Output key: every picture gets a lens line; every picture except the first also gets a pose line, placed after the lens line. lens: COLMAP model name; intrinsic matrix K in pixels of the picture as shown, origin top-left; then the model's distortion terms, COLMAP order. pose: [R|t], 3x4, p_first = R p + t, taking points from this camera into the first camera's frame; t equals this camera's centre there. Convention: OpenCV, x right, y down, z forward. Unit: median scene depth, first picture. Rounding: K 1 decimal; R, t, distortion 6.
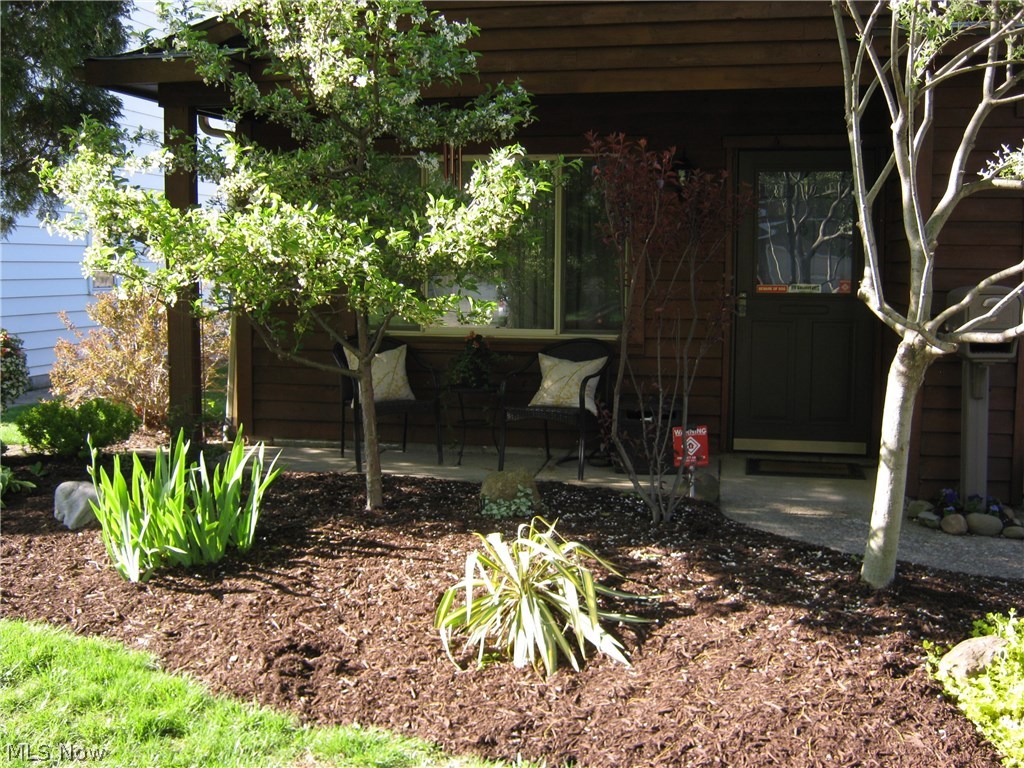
lens RADIAL K [[1132.9, 0, 526.7], [0, 1132.9, 383.3], [0, 0, 1]] dist [-0.115490, 0.095377]
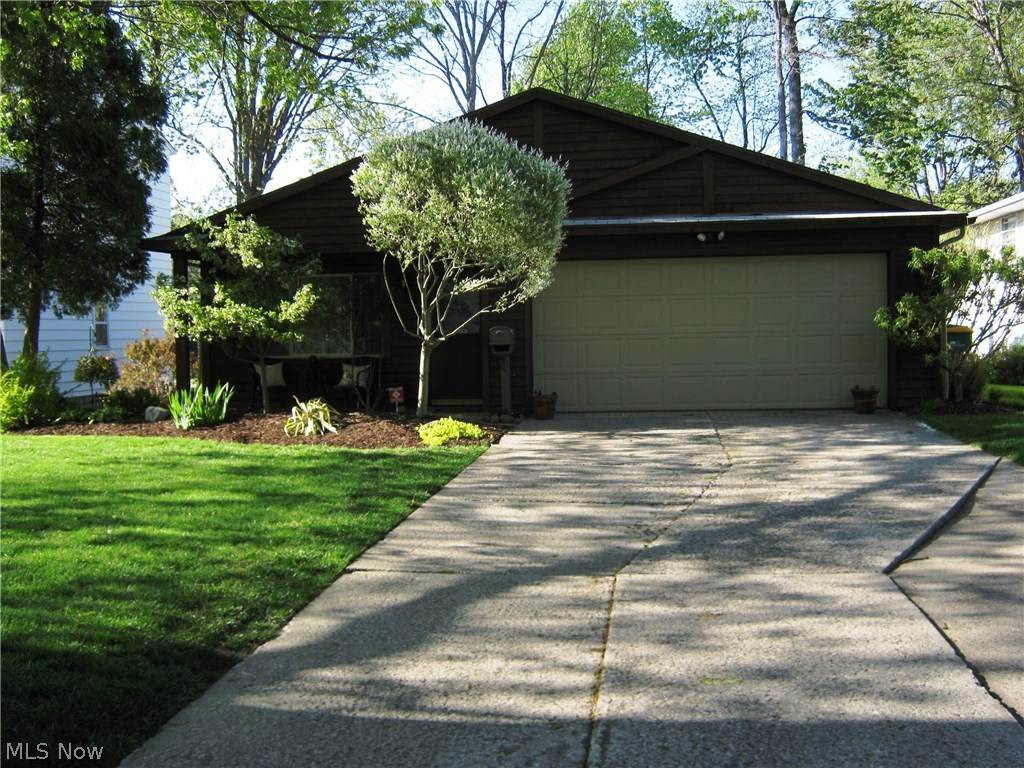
lens RADIAL K [[1132.9, 0, 526.7], [0, 1132.9, 383.3], [0, 0, 1]] dist [-0.115490, 0.095377]
pose [[0.996373, -0.024240, 0.081573, 0.329409], [0.028830, 0.998039, -0.055568, 0.254612], [-0.080066, 0.057718, 0.995117, -2.140686]]
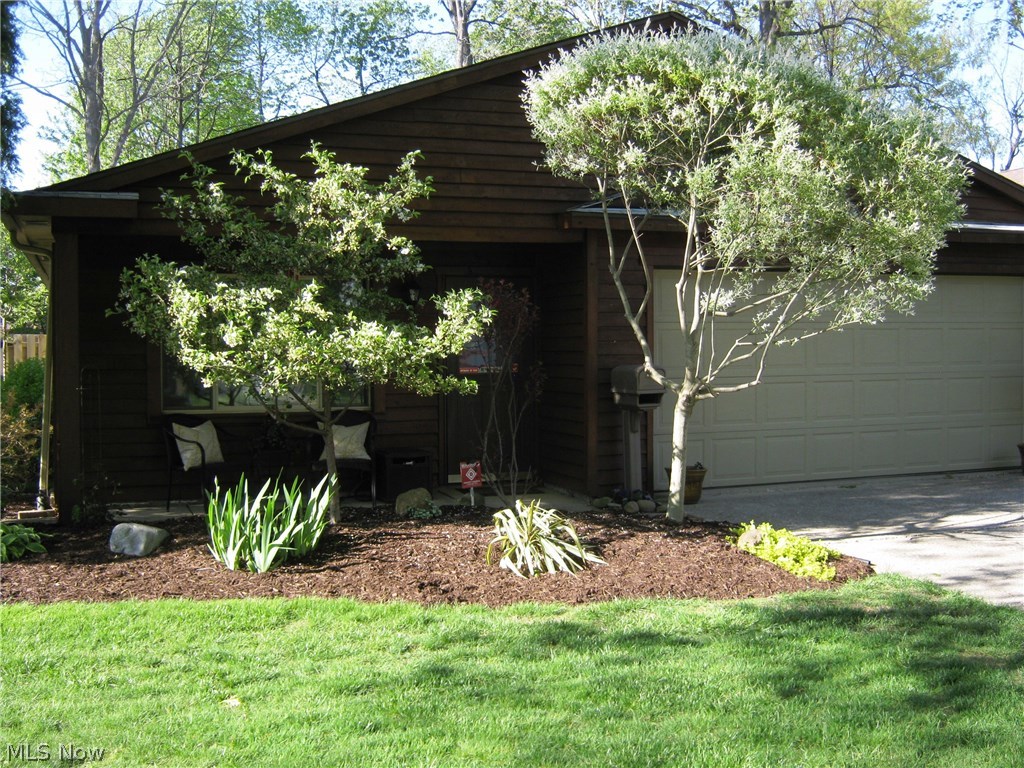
lens RADIAL K [[1132.9, 0, 526.7], [0, 1132.9, 383.3], [0, 0, 1]] dist [-0.115490, 0.095377]
pose [[0.846065, -0.025876, 0.532452, -0.863166], [0.065535, 0.996293, -0.055718, 0.033271], [-0.529037, 0.082035, 0.844624, -0.483709]]
